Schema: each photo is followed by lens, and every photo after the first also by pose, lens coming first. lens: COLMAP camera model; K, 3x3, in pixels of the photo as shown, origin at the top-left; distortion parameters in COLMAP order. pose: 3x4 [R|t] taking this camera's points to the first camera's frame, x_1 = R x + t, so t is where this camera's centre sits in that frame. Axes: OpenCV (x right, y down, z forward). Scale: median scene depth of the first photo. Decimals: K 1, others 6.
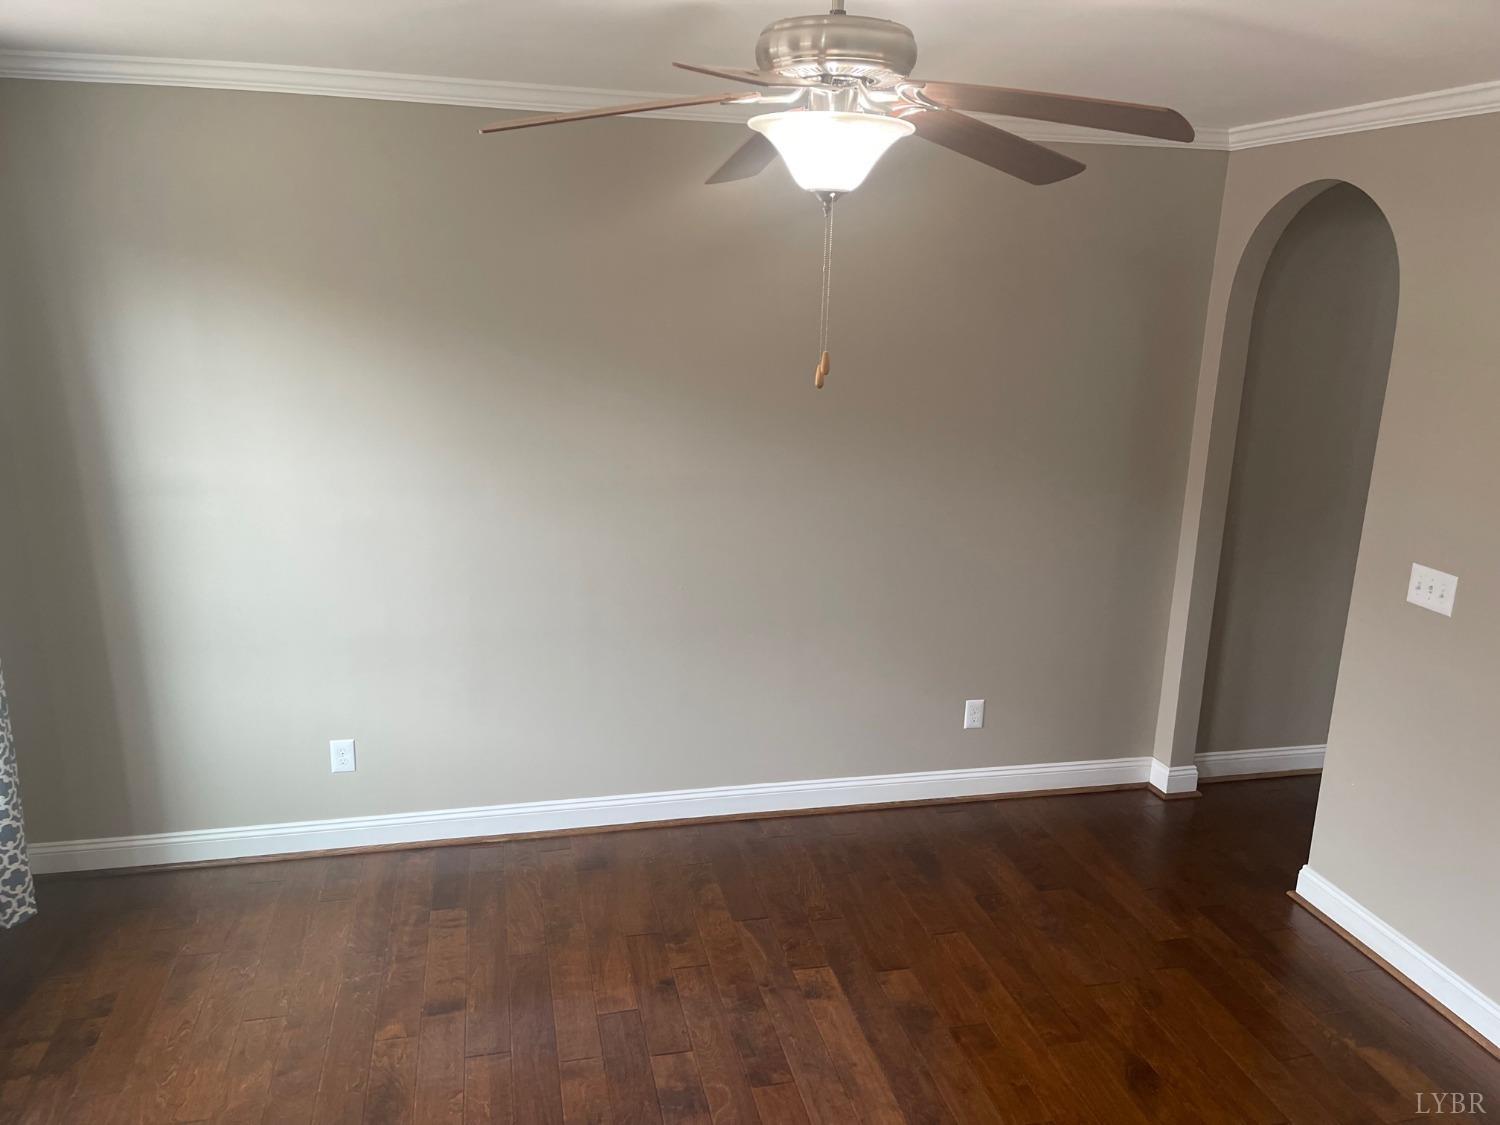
lens RADIAL K [[1129.9, 0, 753.2], [0, 1129.9, 572.6], [0, 0, 1]] dist [0.071185, -0.088213]
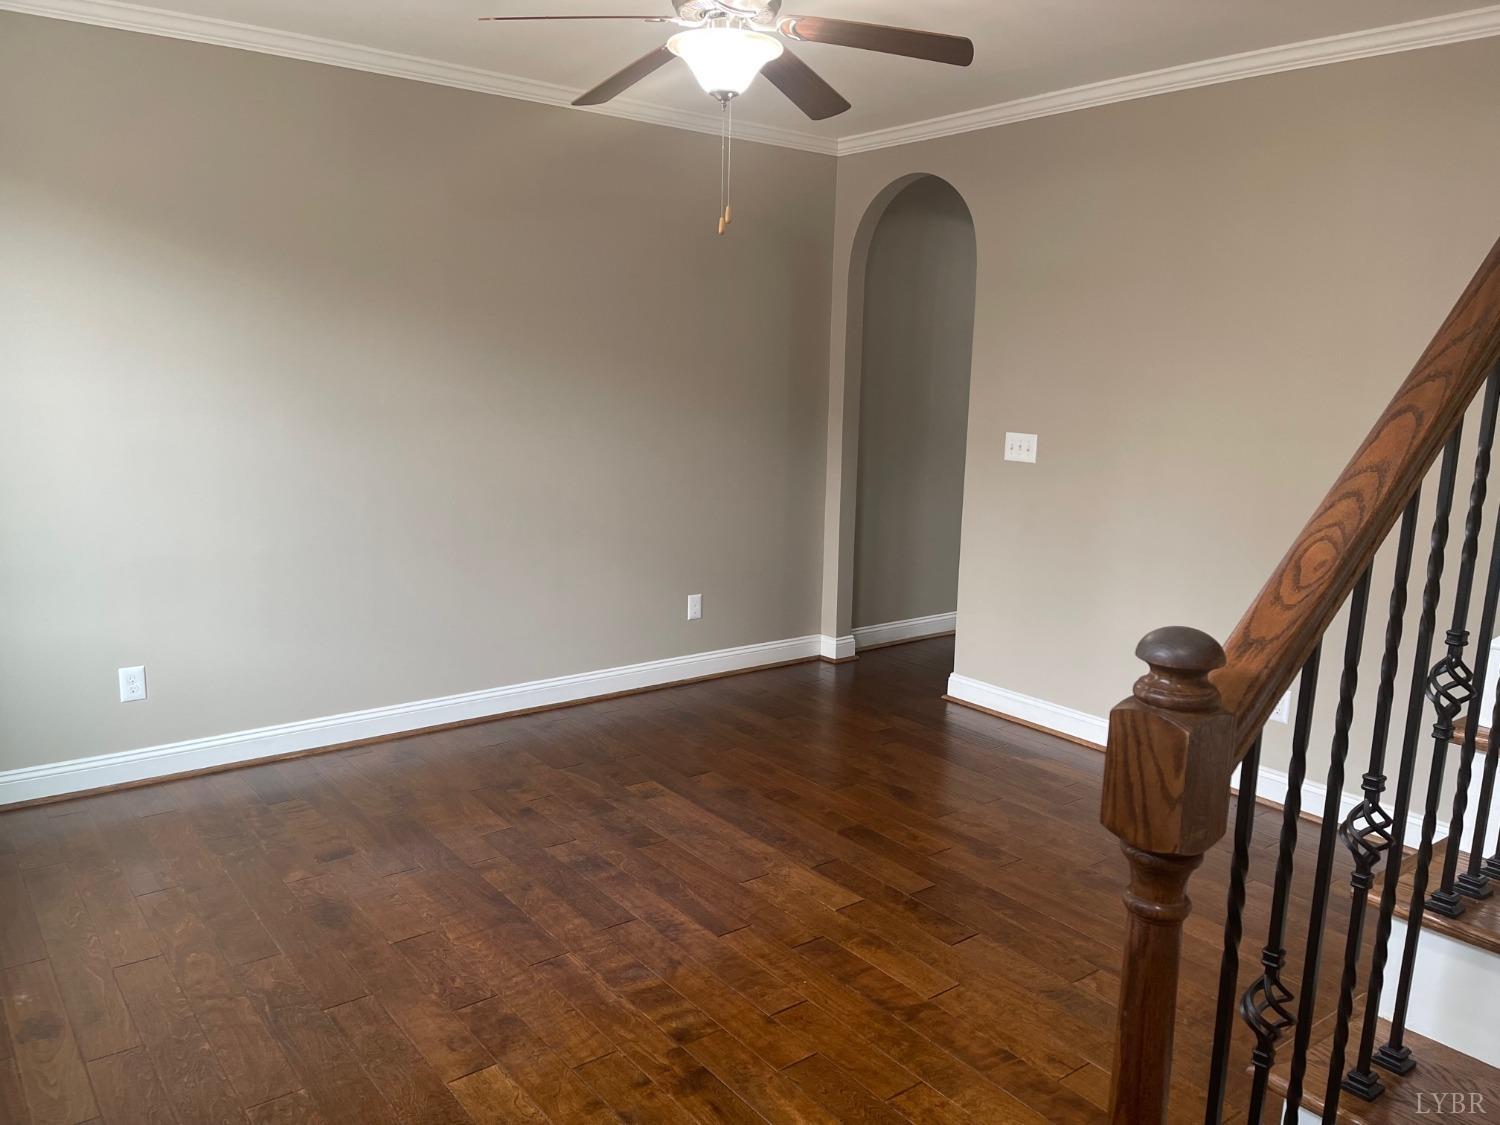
lens RADIAL K [[1129.9, 0, 756.9], [0, 1129.9, 571.0], [0, 0, 1]] dist [0.071185, -0.088213]
pose [[0.907058, -0.082736, 0.412795, -0.312454], [0.108877, 0.993243, -0.040166, 0.187821], [-0.406683, 0.081377, 0.909938, -0.158171]]
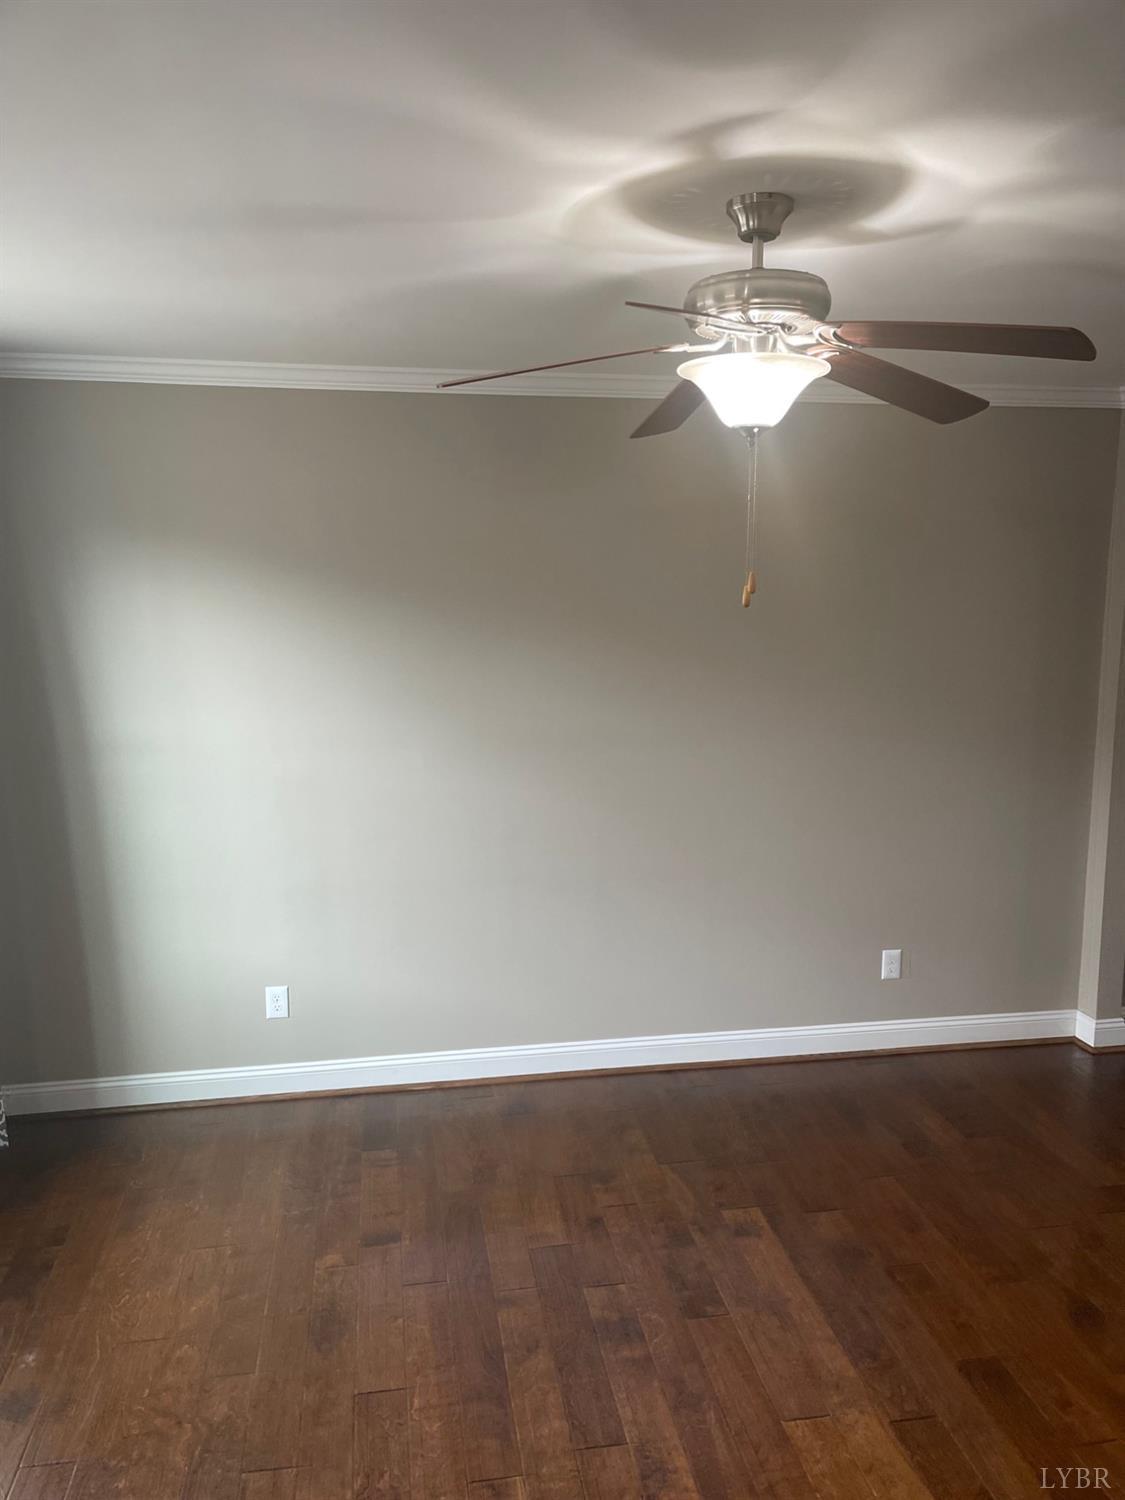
lens RADIAL K [[1129.9, 0, 567.8], [0, 1129.9, 764.3], [0, 0, 1]] dist [0.071185, -0.088213]
pose [[0.997603, -0.018715, -0.066616, -0.025045], [0.012569, 0.995724, -0.091515, 0.049323], [0.068044, 0.090458, 0.993573, -0.039989]]
